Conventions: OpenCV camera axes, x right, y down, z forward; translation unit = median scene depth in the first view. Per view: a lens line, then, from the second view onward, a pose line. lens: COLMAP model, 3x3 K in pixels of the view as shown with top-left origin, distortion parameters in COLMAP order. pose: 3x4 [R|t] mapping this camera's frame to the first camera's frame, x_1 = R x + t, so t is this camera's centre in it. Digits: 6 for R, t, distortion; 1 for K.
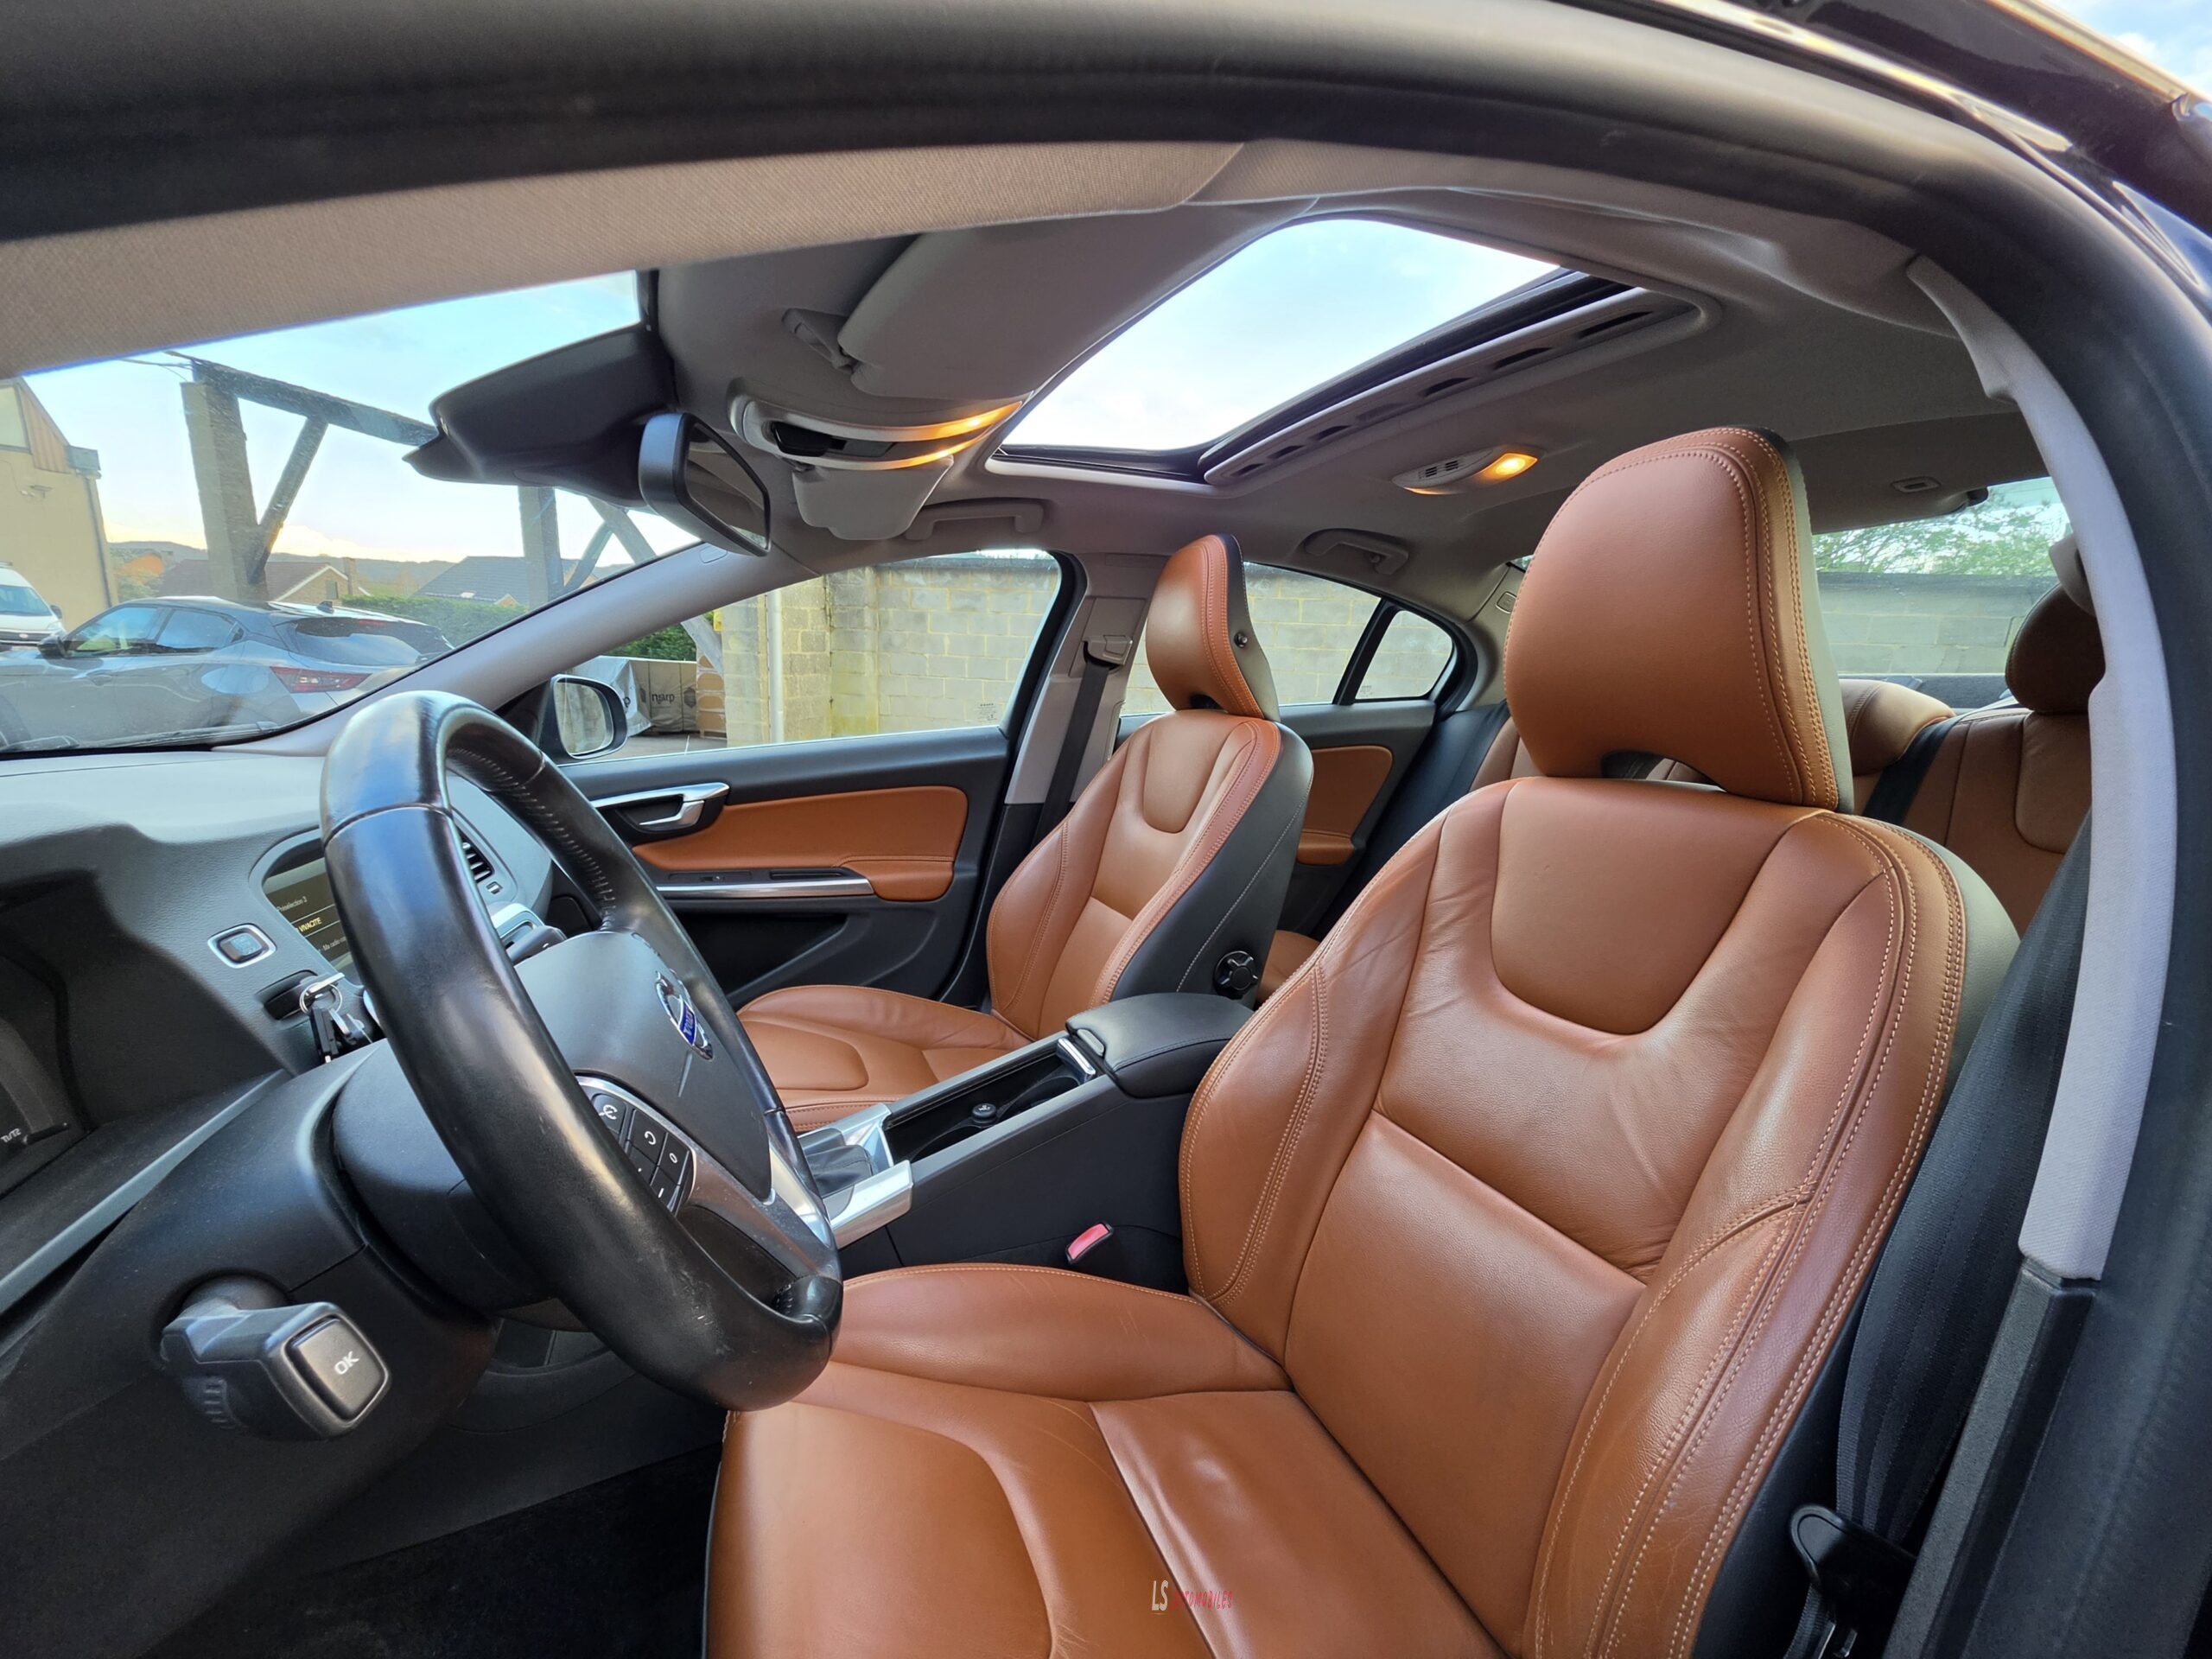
lens RADIAL K [[880.6, 0, 1110.5], [0, 880.6, 836.5], [0, 0, 1]] dist [-0.001418, -0.000286]
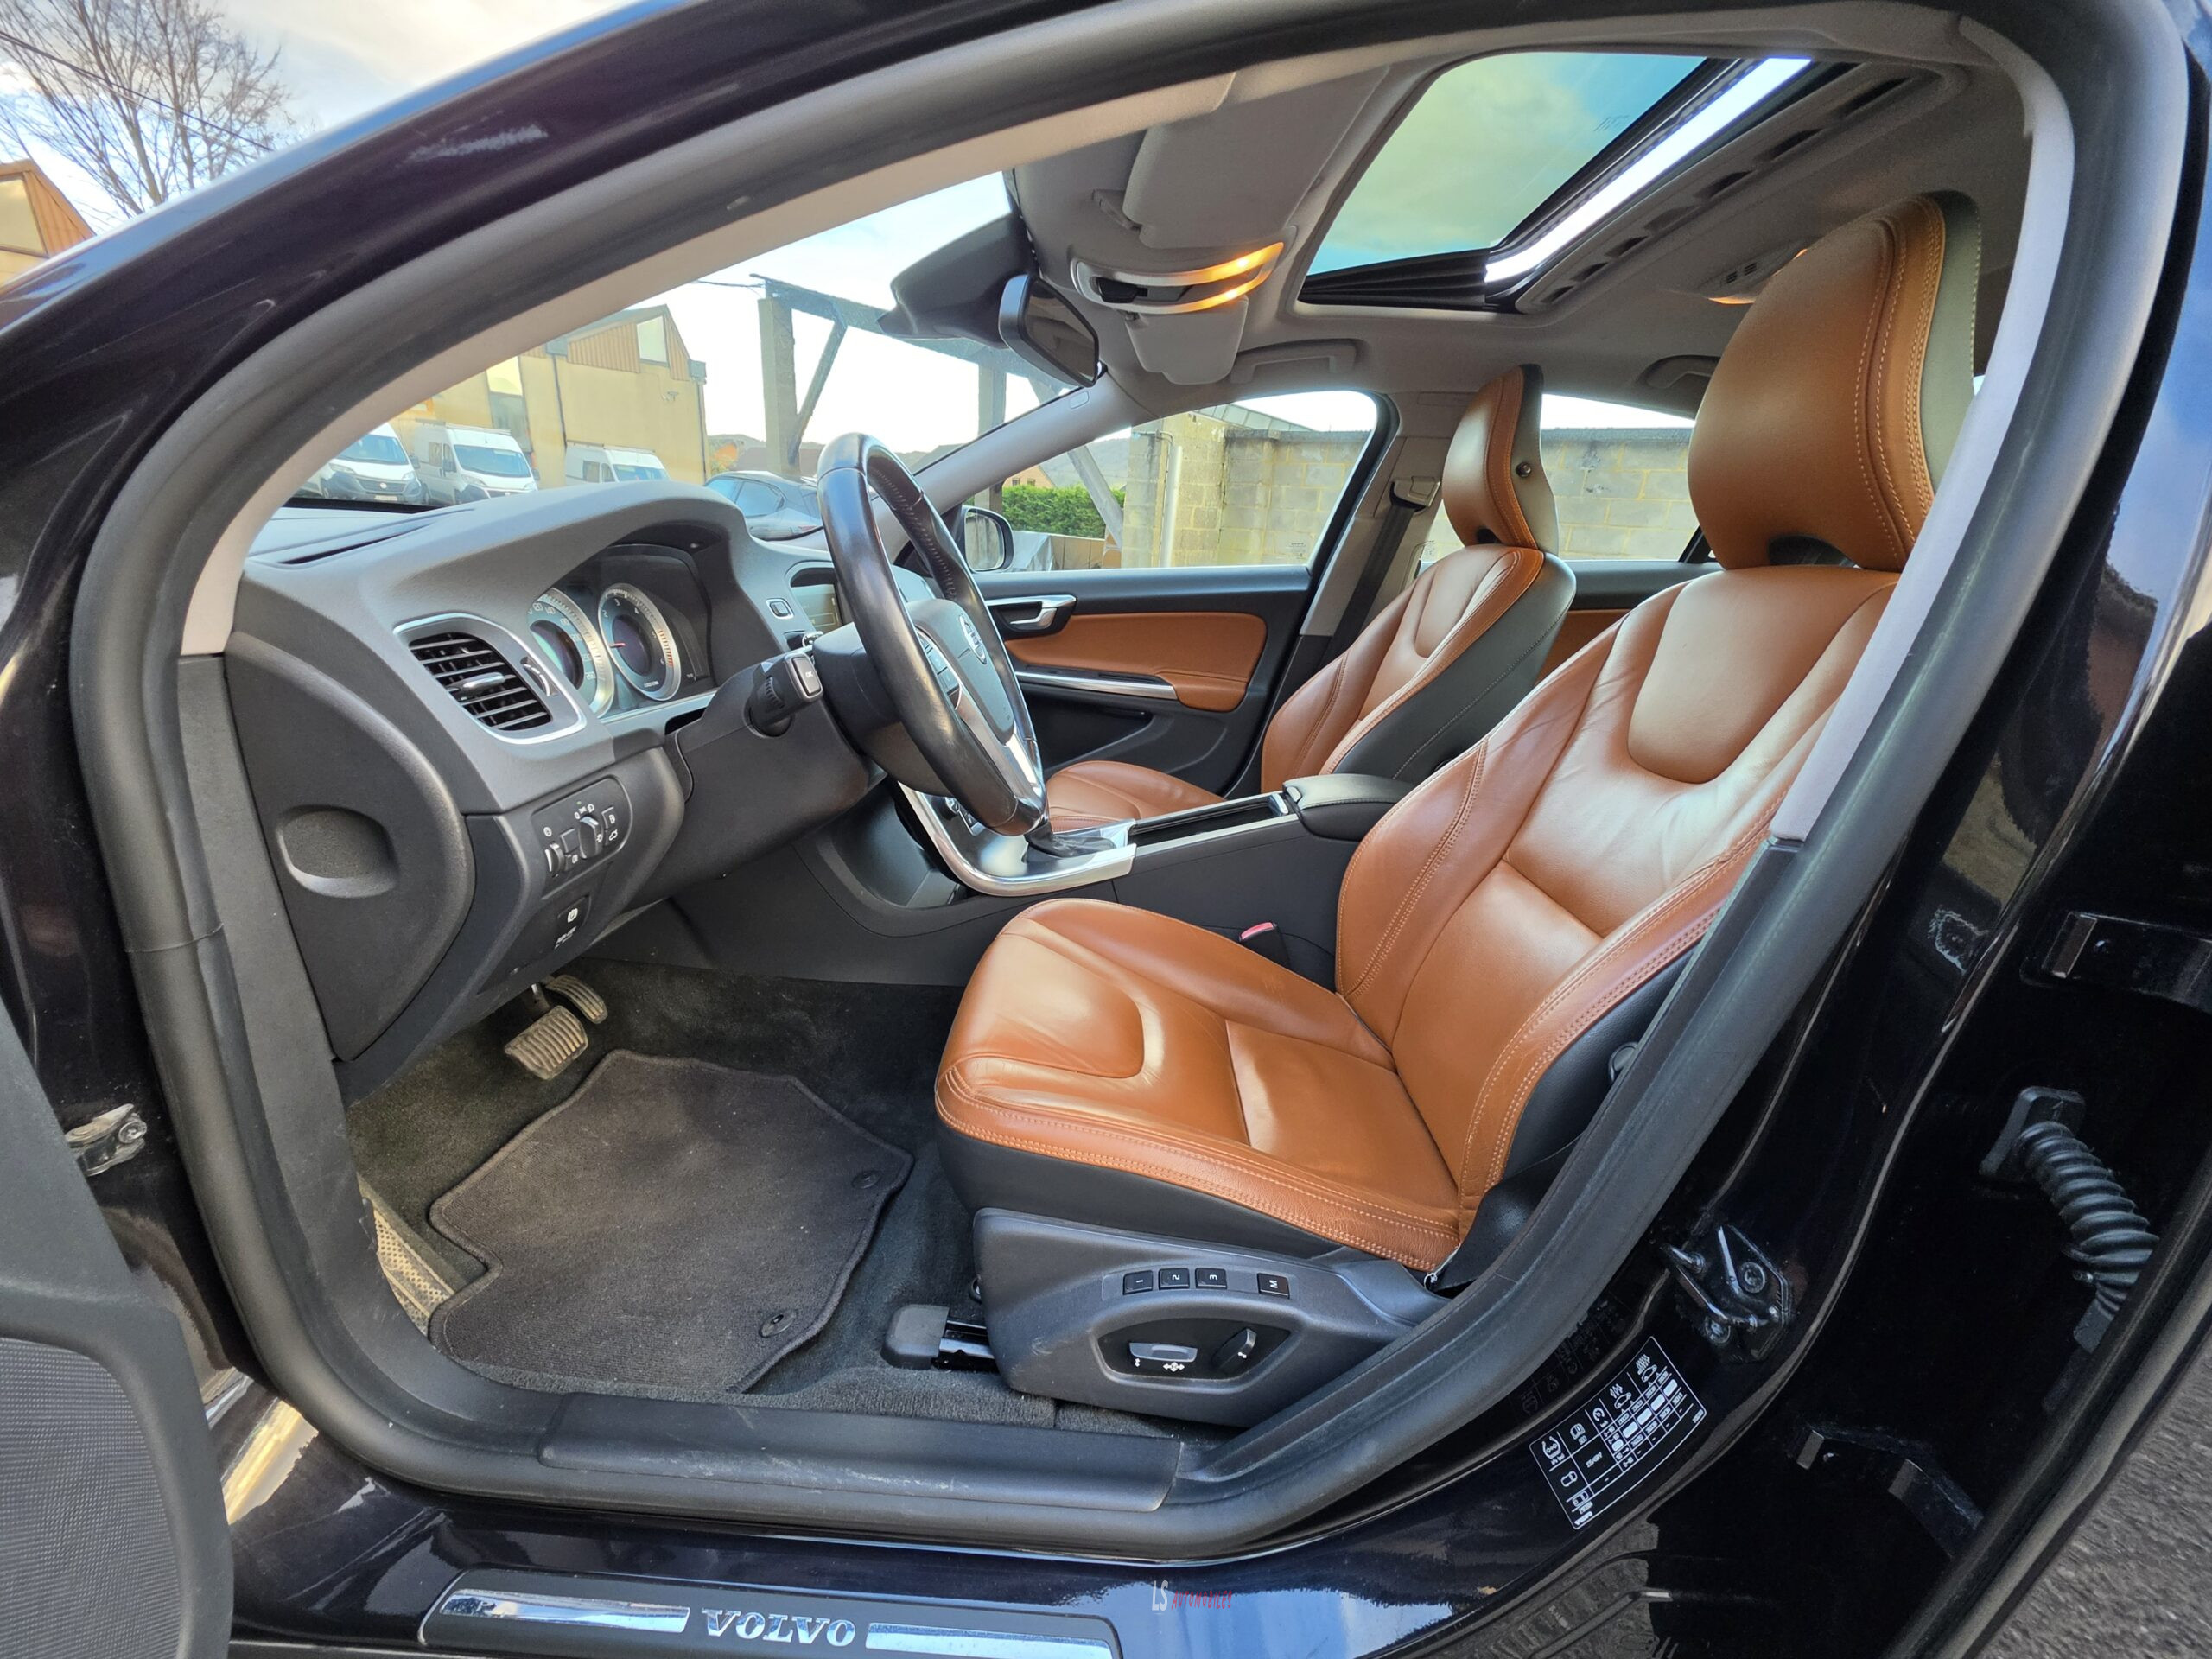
lens RADIAL K [[880.6, 0, 1103.1], [0, 880.6, 823.3], [0, 0, 1]] dist [-0.001418, -0.000286]
pose [[0.906377, 0.154588, -0.393171, 0.143113], [-0.111324, 0.985151, 0.130708, 0.089361], [0.407538, -0.074702, 0.910128, -0.147721]]
